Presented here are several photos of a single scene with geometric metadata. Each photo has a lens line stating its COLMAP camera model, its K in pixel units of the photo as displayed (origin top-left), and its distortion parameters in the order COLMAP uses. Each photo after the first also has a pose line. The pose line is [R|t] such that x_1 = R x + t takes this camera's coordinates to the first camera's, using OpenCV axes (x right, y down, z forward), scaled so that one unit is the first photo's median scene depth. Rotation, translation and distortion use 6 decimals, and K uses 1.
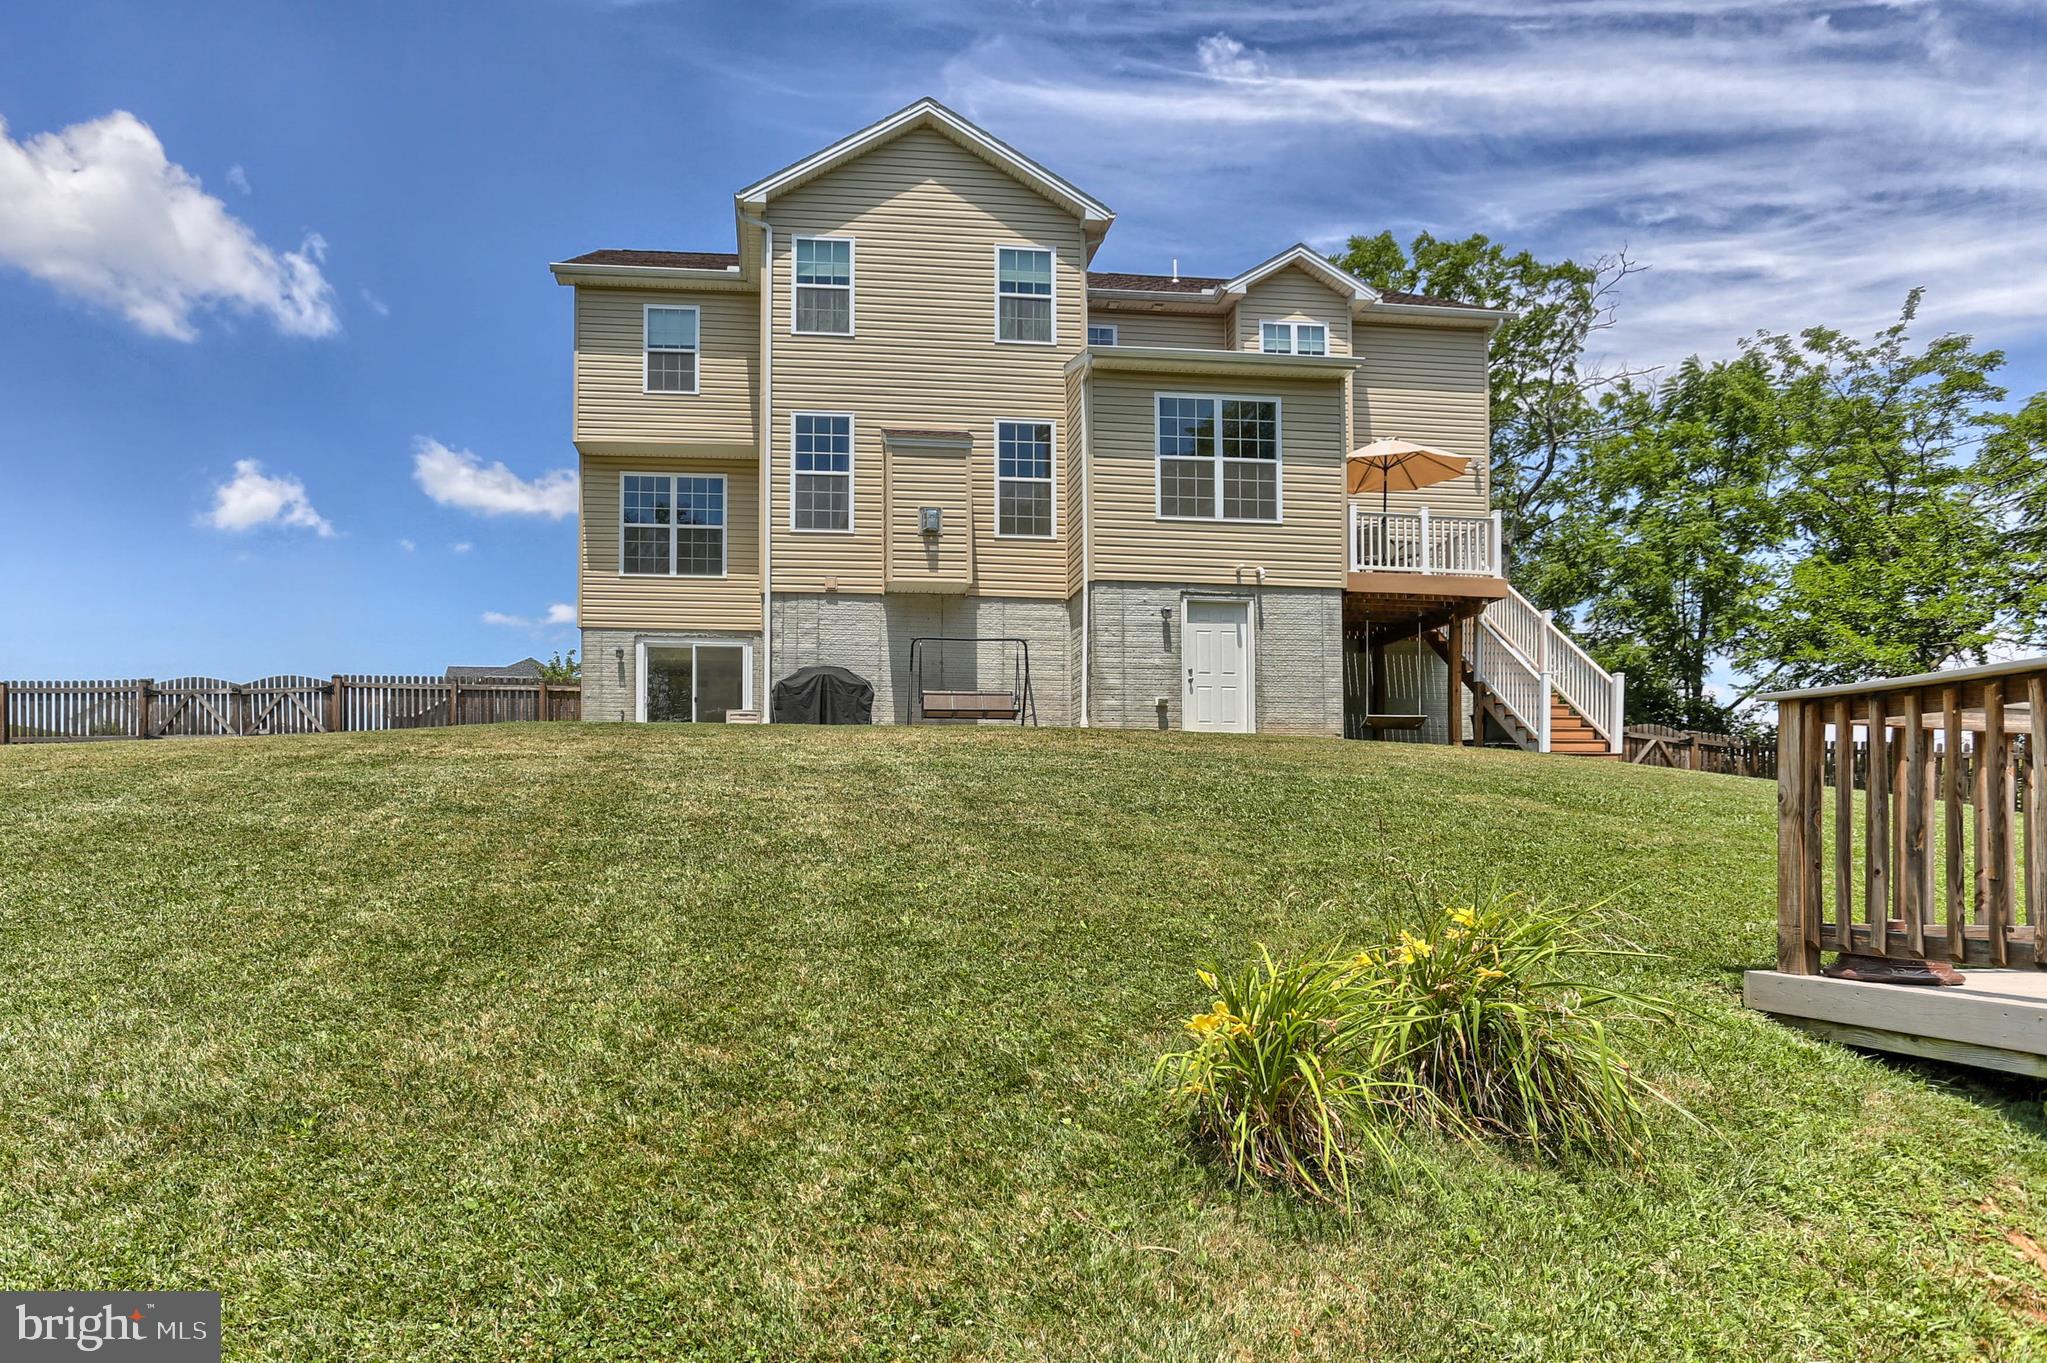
lens RADIAL K [[1191.6, 0, 933.4], [0, 1191.6, 849.2], [0, 0, 1]] dist [-0.025959, 0.002602]
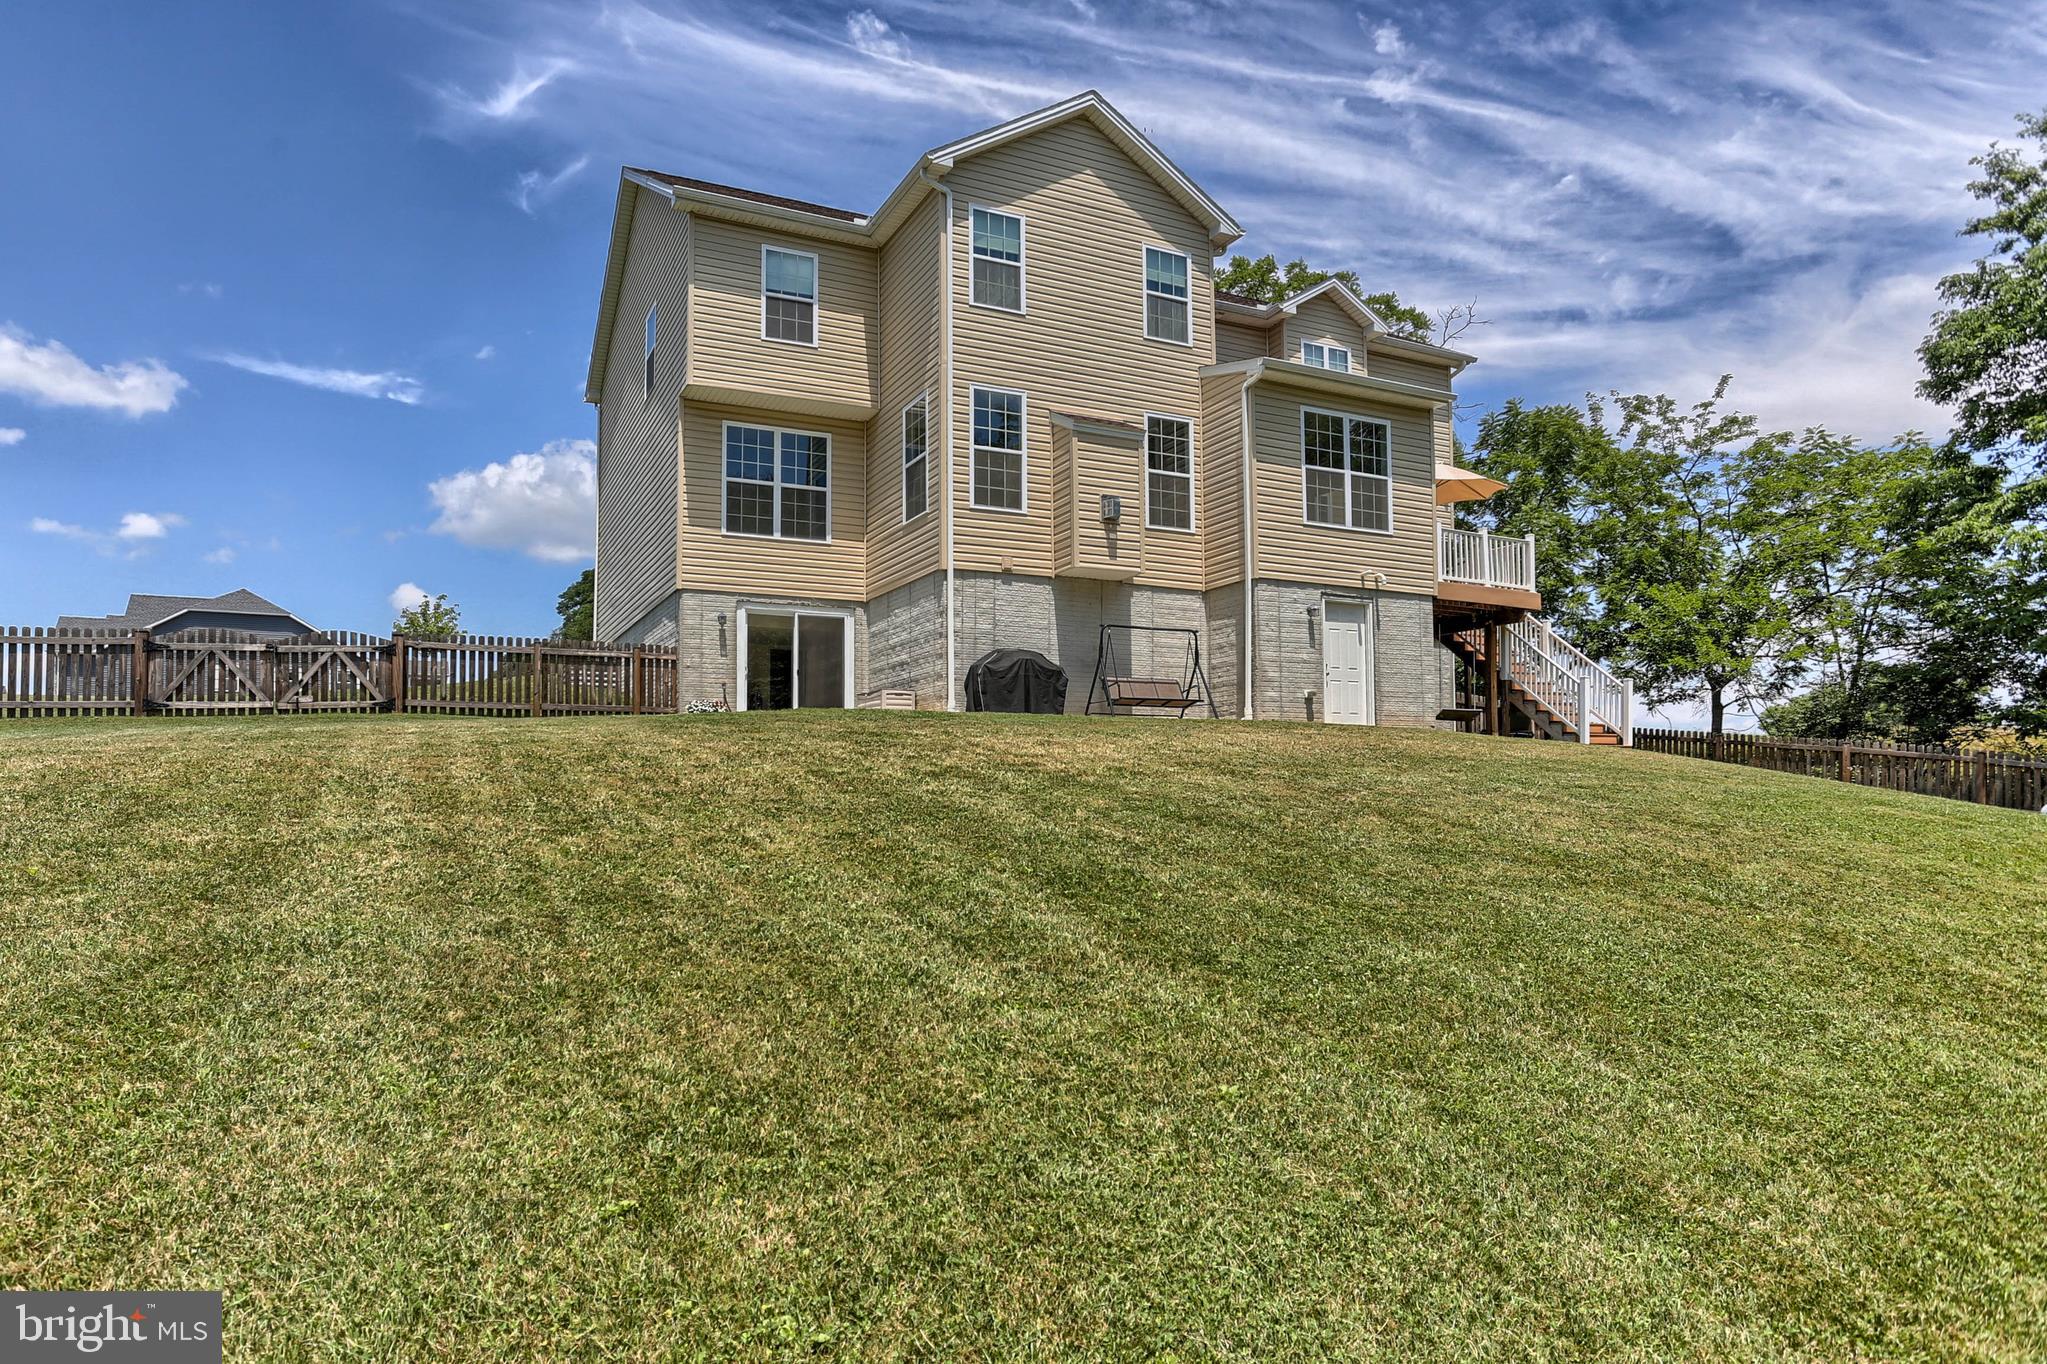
lens RADIAL K [[1190.8, 0, 981.6], [0, 1190.8, 767.9], [0, 0, 1]] dist [-0.033678, -0.000210]
pose [[0.942379, 0.003030, 0.334533, -0.428861], [0.004502, 0.999754, -0.021737, -0.034817], [-0.334517, 0.021991, 0.942133, 0.092564]]
